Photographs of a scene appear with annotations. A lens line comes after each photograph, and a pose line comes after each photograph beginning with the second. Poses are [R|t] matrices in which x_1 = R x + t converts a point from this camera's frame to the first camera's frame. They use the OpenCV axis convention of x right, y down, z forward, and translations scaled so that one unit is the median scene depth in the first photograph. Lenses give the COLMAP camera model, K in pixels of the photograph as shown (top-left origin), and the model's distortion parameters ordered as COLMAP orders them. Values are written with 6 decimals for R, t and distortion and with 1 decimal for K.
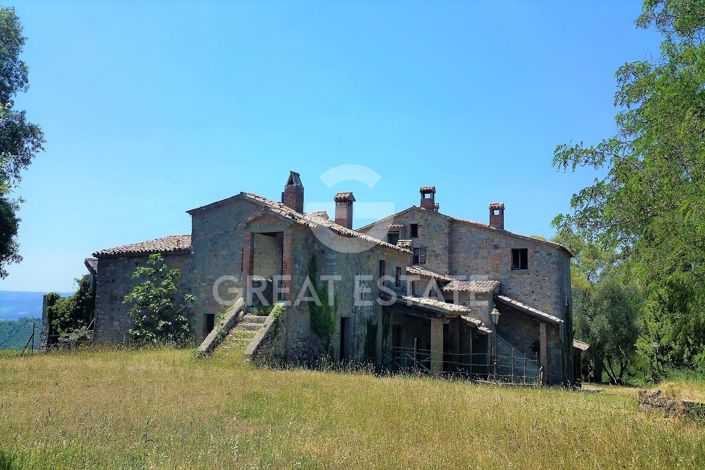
lens RADIAL K [[573.8, 0, 352.4], [0, 573.8, 234.7], [0, 0, 1]] dist [0.131805, -0.283256]
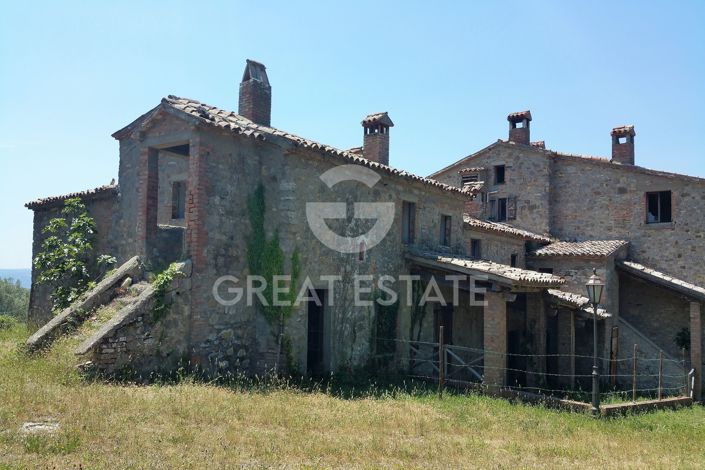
lens RADIAL K [[573.8, 0, 352.4], [0, 573.8, 234.7], [0, 0, 1]] dist [0.131805, -0.283256]
pose [[0.973158, -0.018761, -0.229372, 0.102544], [0.026696, 0.999146, 0.031540, 0.044750], [0.228585, -0.036817, 0.972828, 0.277999]]
